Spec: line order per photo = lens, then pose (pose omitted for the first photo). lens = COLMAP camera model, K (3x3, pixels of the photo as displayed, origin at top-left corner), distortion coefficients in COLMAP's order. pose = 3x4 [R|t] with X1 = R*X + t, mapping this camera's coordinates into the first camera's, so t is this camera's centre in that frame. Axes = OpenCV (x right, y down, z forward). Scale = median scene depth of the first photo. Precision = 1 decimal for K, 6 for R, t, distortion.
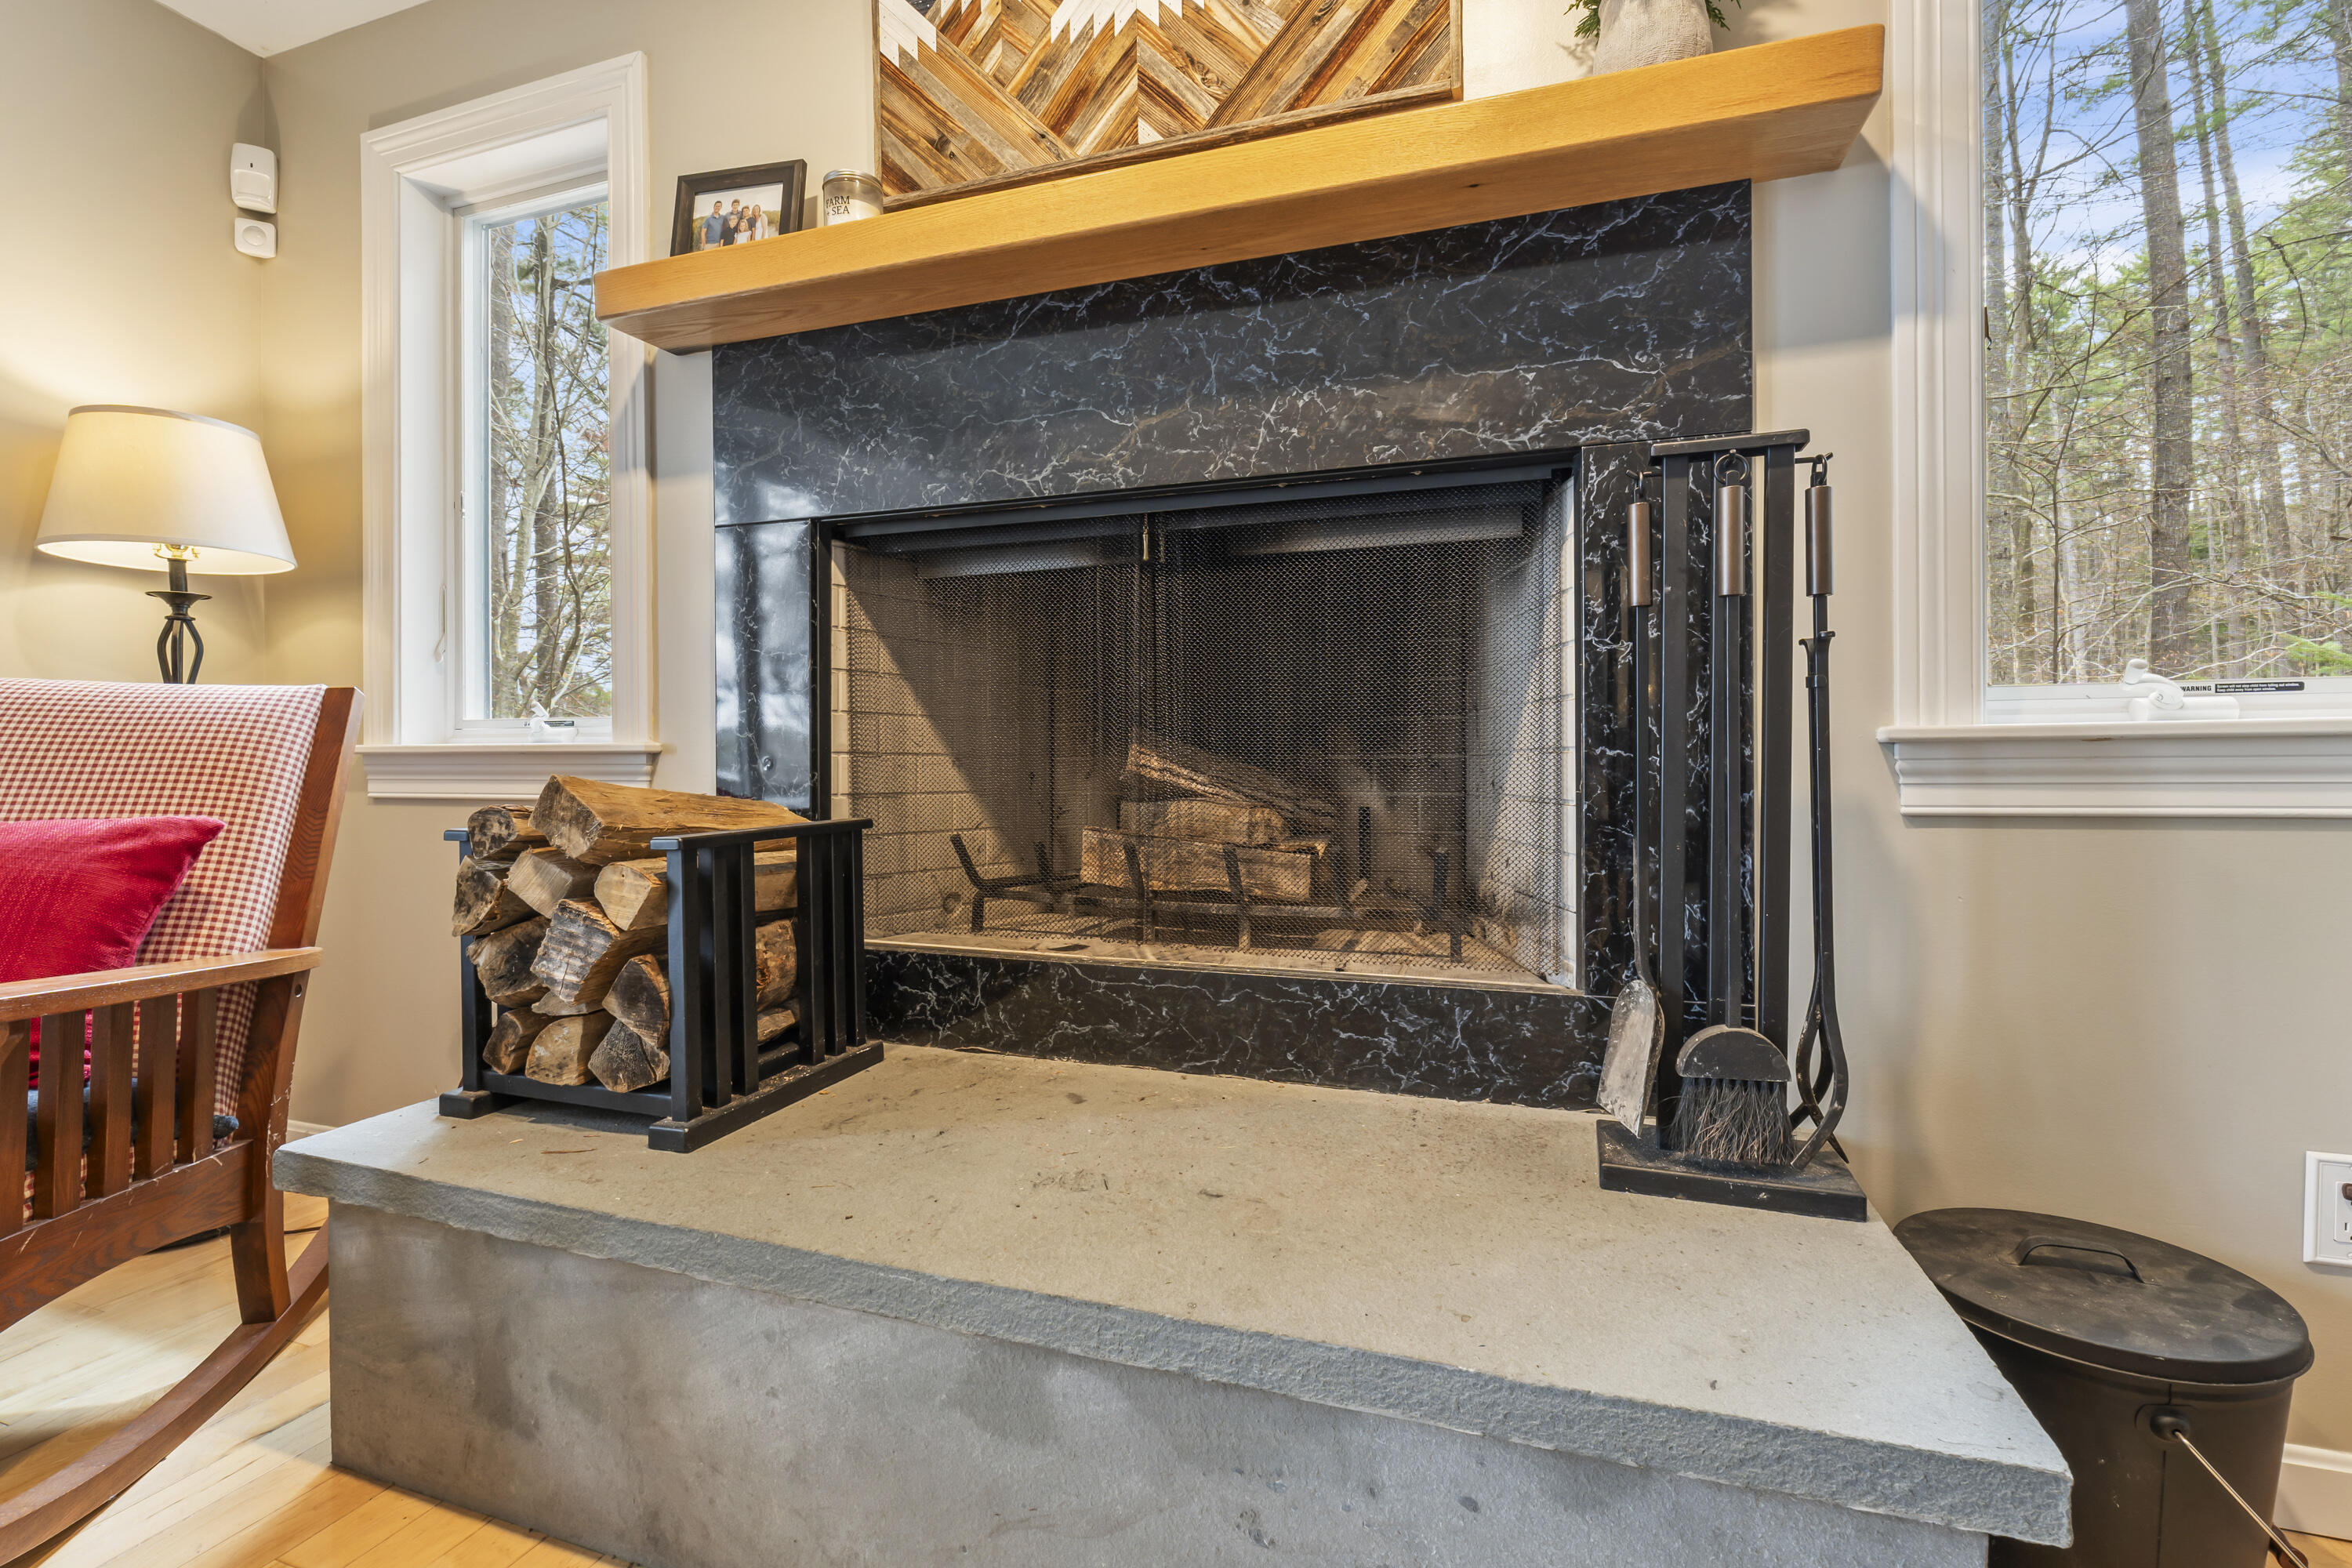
lens RADIAL K [[1044.1, 0, 1169.3], [0, 1044.1, 761.8], [0, 0, 1]] dist [-0.001460, -0.000152]
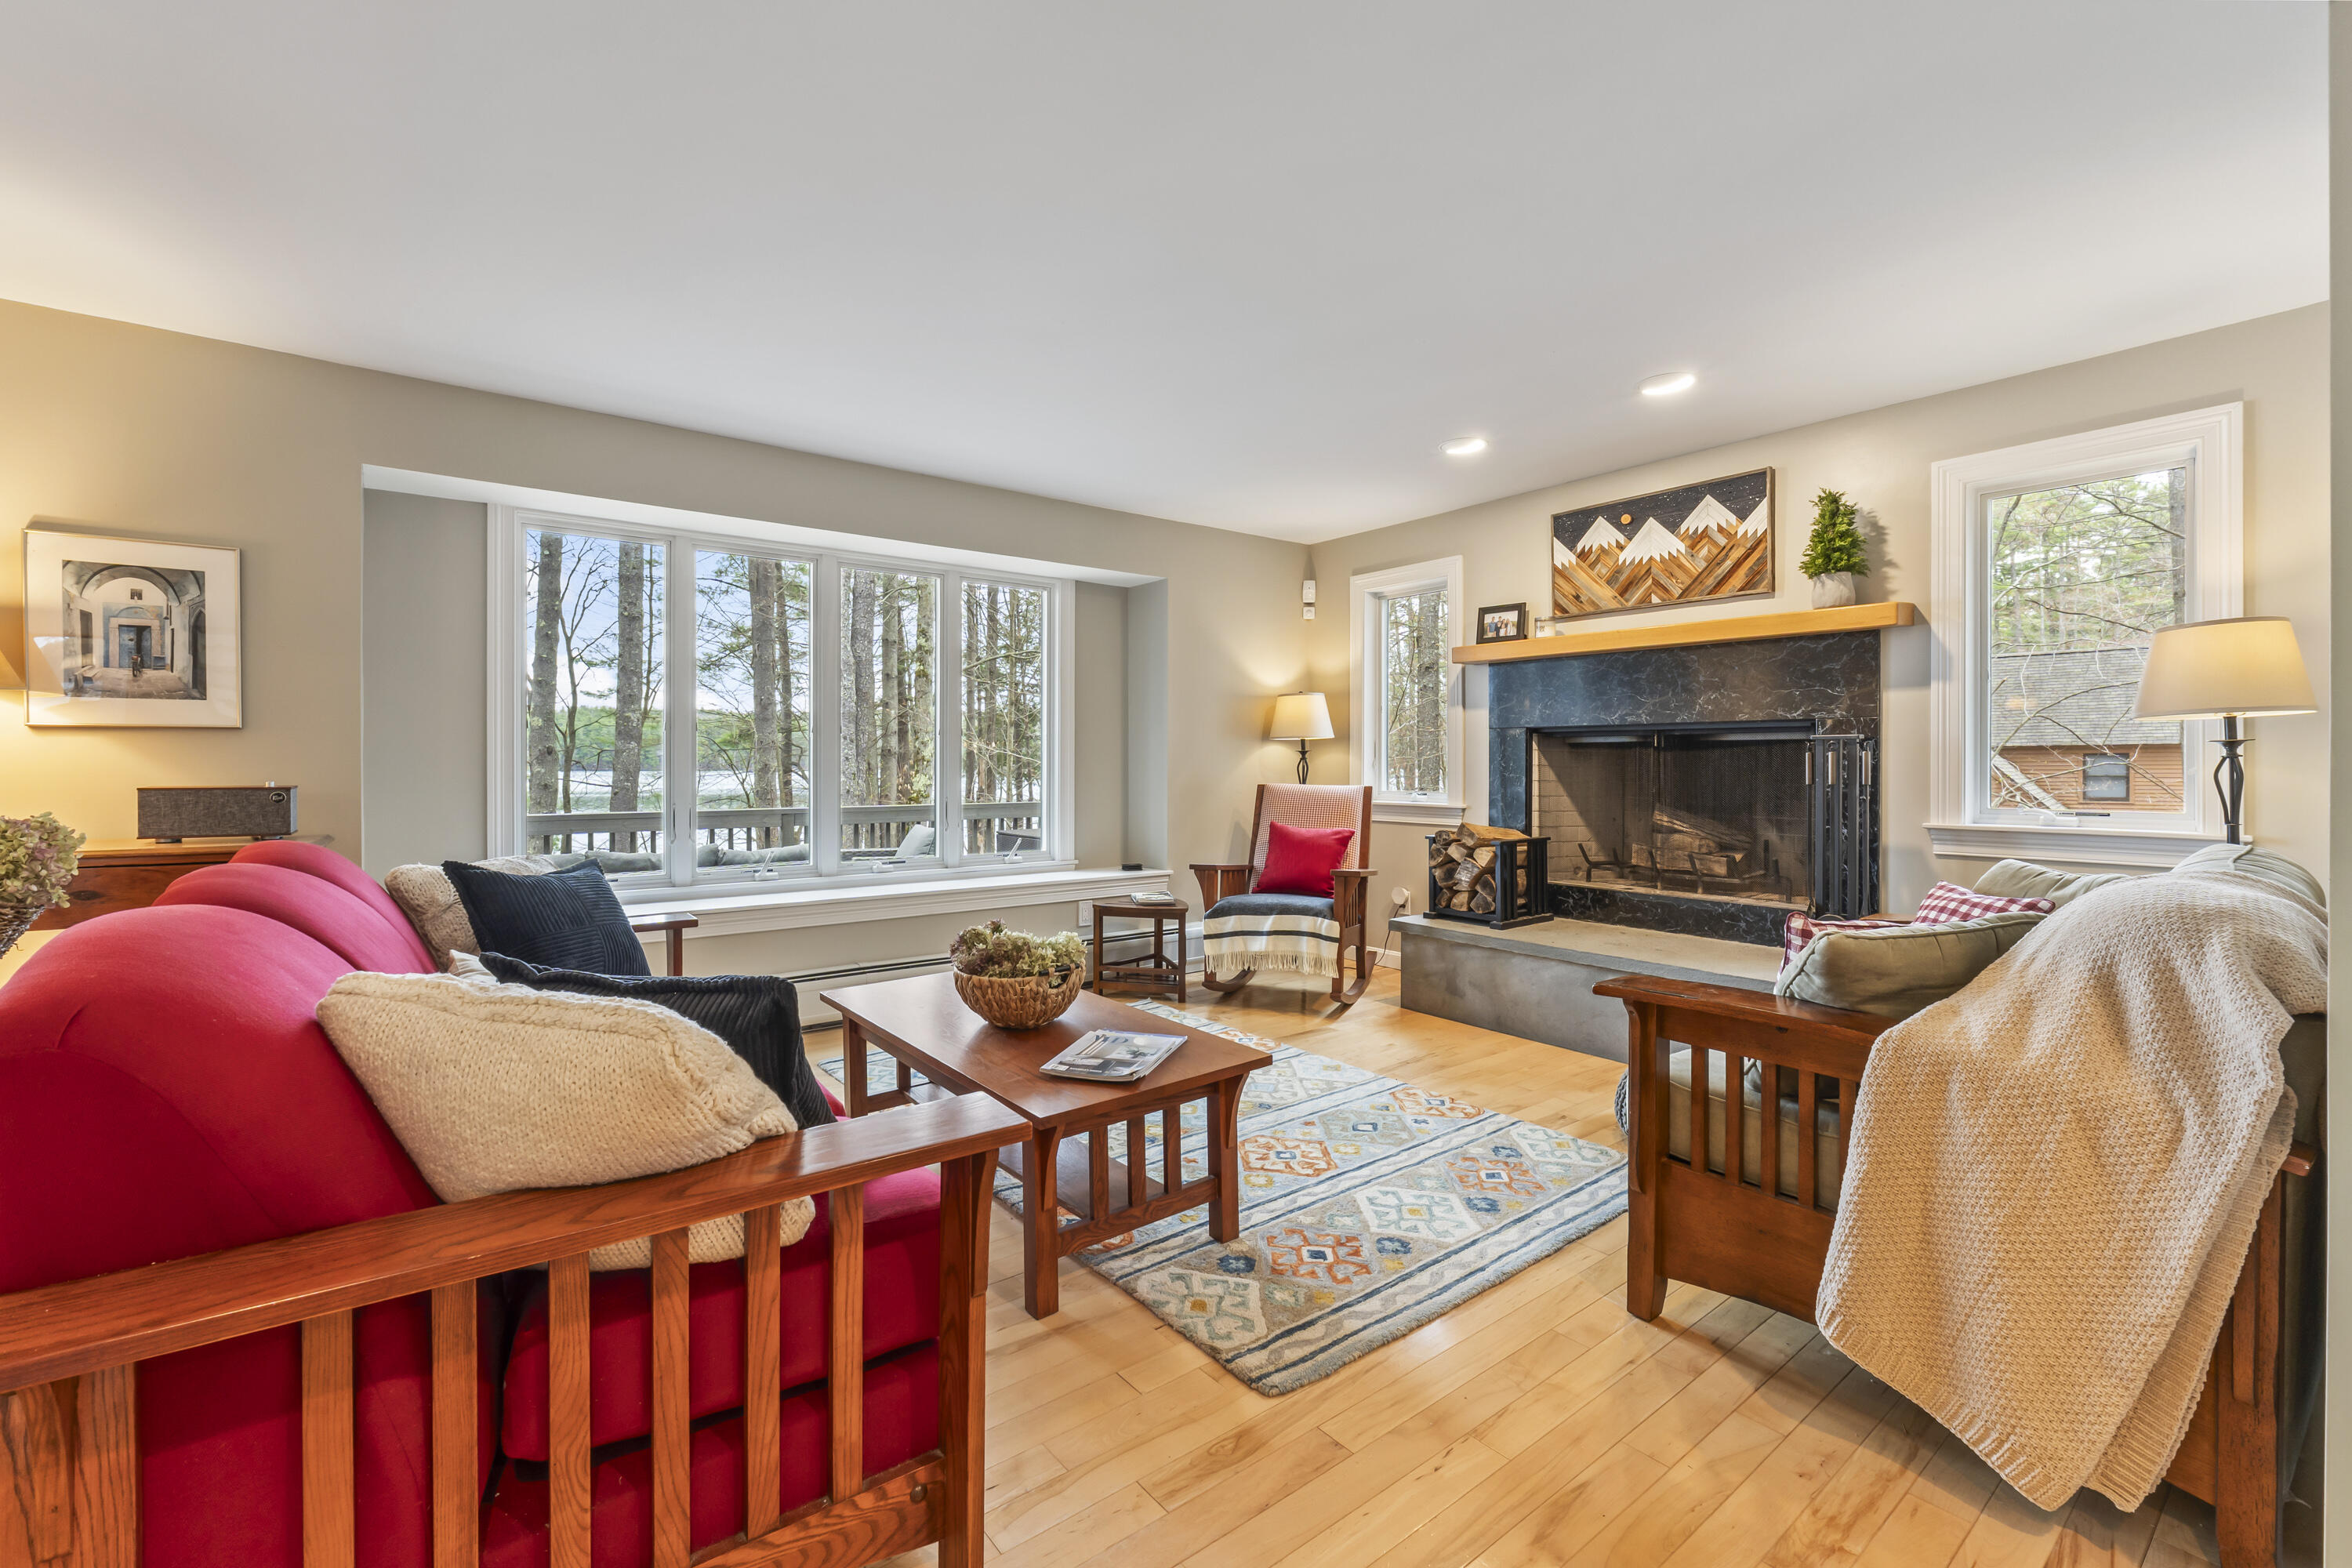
lens RADIAL K [[994.0, 0, 1178.1], [0, 994.0, 772.3], [0, 0, 1]] dist [0.000490, 0.000068]
pose [[0.840944, 0.008911, -0.541048, 0.353142], [-0.003829, 0.999937, 0.010518, -0.156994], [0.541108, -0.006774, 0.840926, -1.965776]]
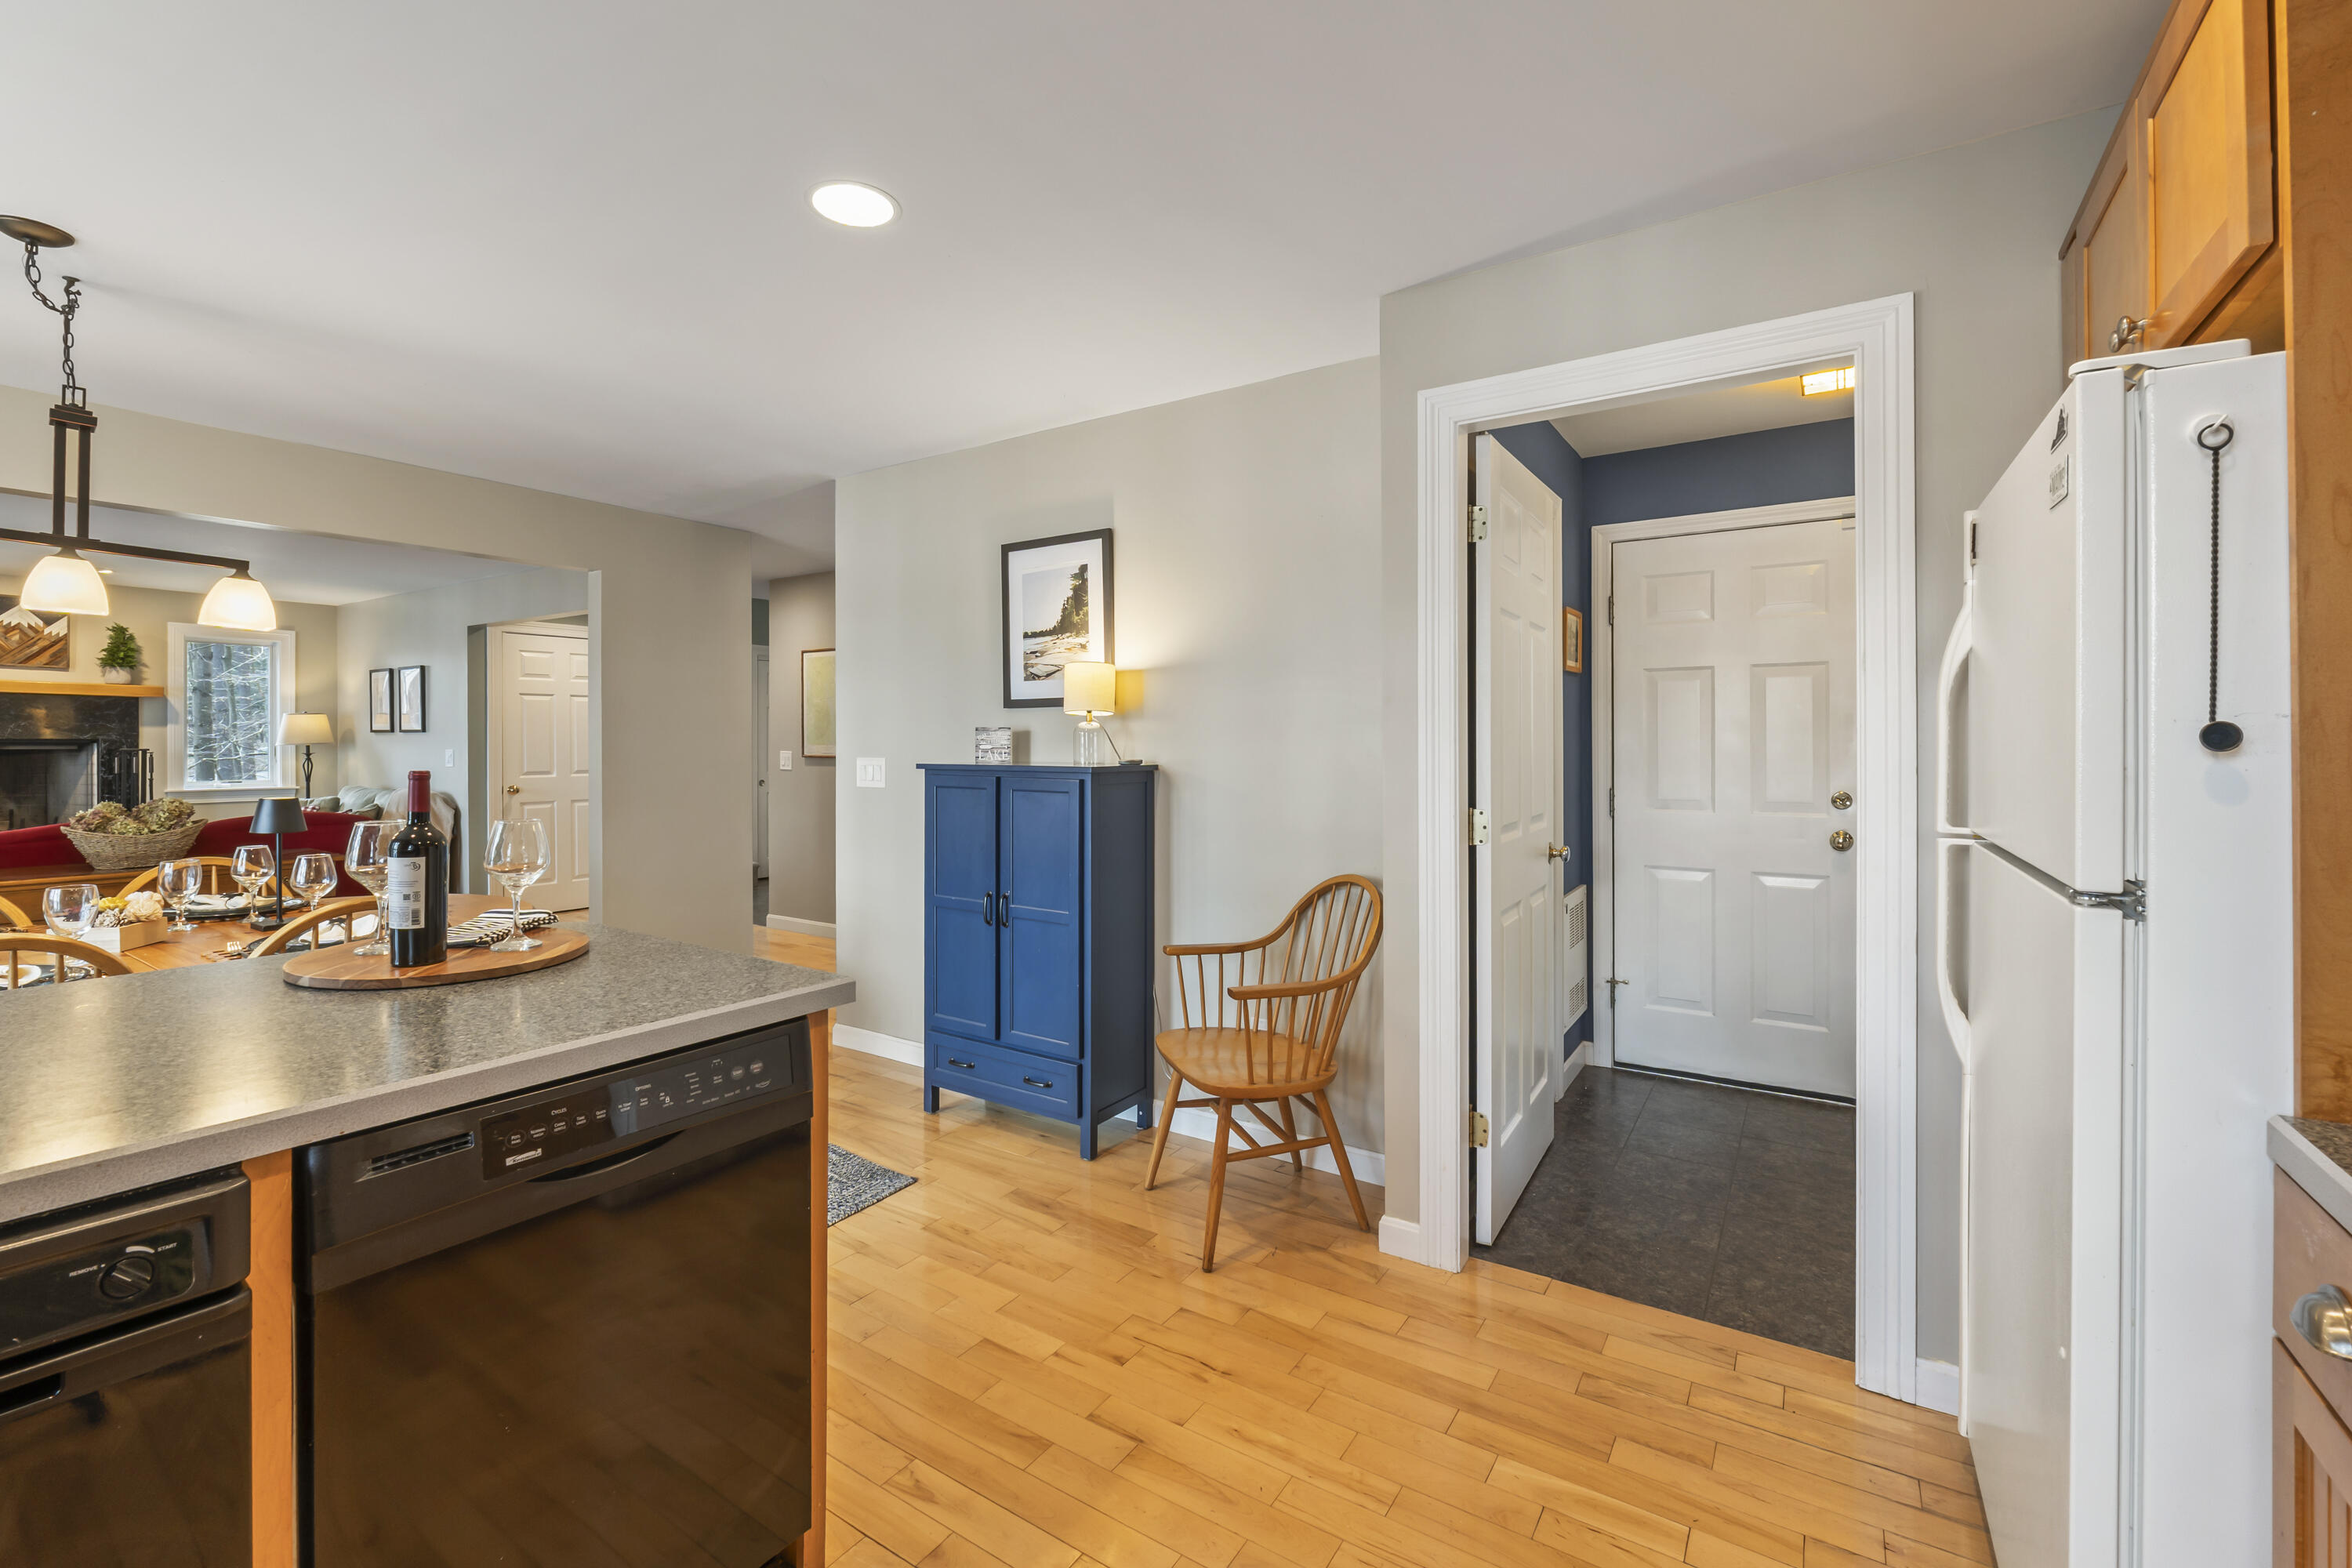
lens RADIAL K [[998.5, 0, 1182.8], [0, 998.5, 749.2], [0, 0, 1]] dist [-0.002106, -0.000458]
pose [[0.246366, 0.004873, 0.969165, -2.865942], [0.000224, 0.999987, -0.005085, -0.195352], [-0.969177, 0.001470, 0.246362, -5.082477]]
